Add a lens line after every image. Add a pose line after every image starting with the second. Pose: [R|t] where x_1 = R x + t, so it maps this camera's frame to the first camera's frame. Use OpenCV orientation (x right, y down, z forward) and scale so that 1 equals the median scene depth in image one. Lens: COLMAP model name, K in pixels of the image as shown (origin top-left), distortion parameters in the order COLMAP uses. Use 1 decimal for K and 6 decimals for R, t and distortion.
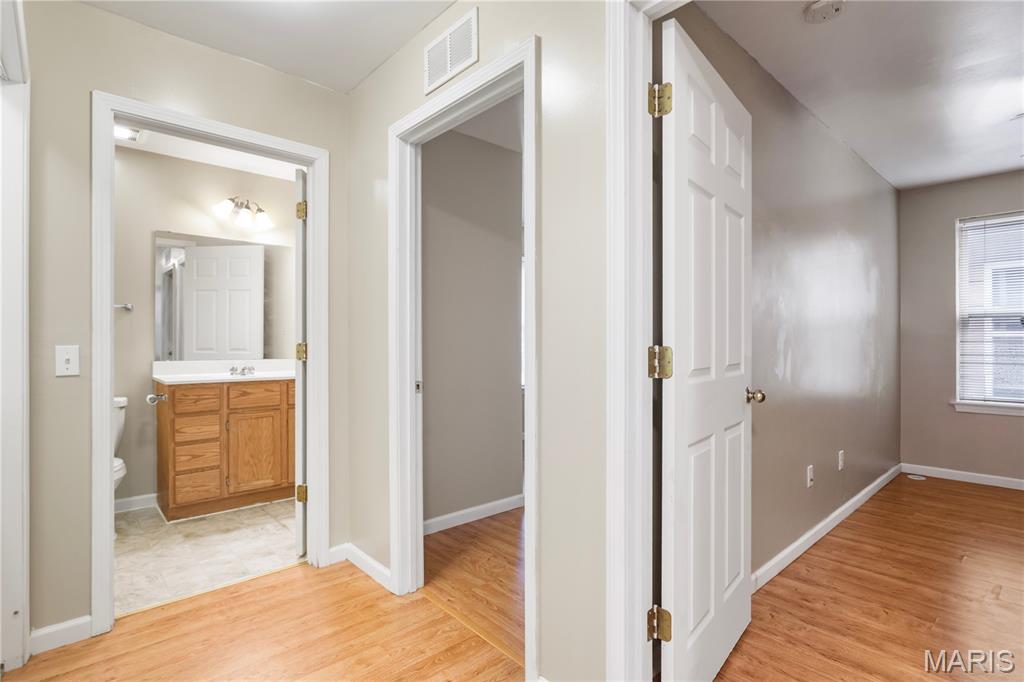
lens RADIAL K [[502.8, 0, 513.2], [0, 502.8, 336.7], [0, 0, 1]] dist [-0.023226, 0.003218]
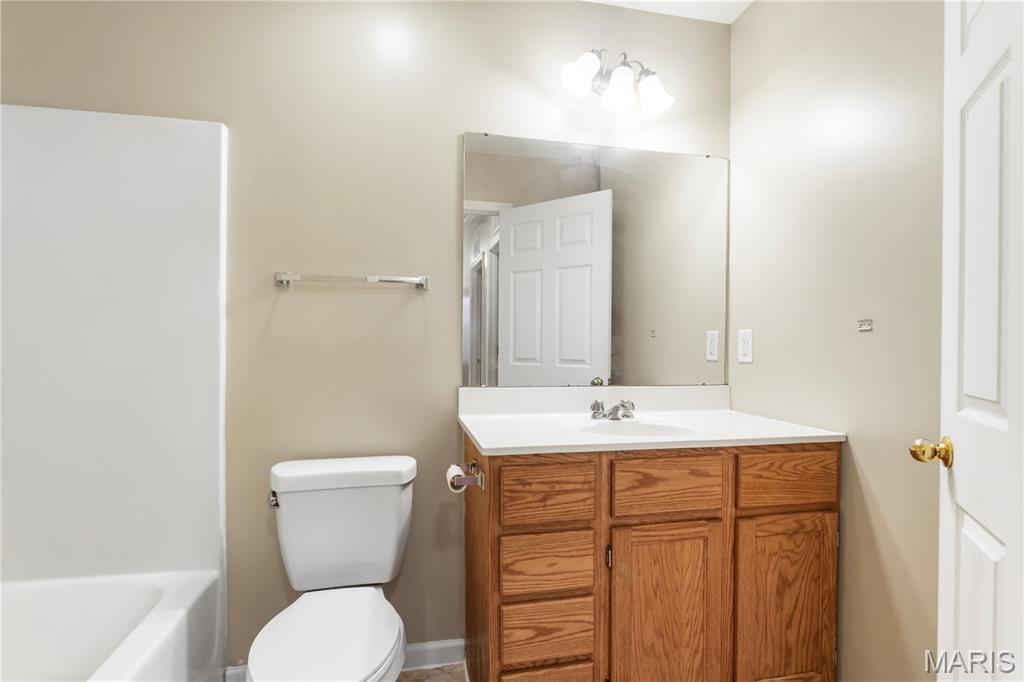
lens RADIAL K [[502.8, 0, 510.3], [0, 502.8, 343.0], [0, 0, 1]] dist [-0.023226, 0.003218]
pose [[0.860515, -0.000616, -0.509424, -0.433773], [0.000218, 1.000000, -0.000842, 0.003869], [0.509425, 0.000614, 0.860515, 0.606785]]
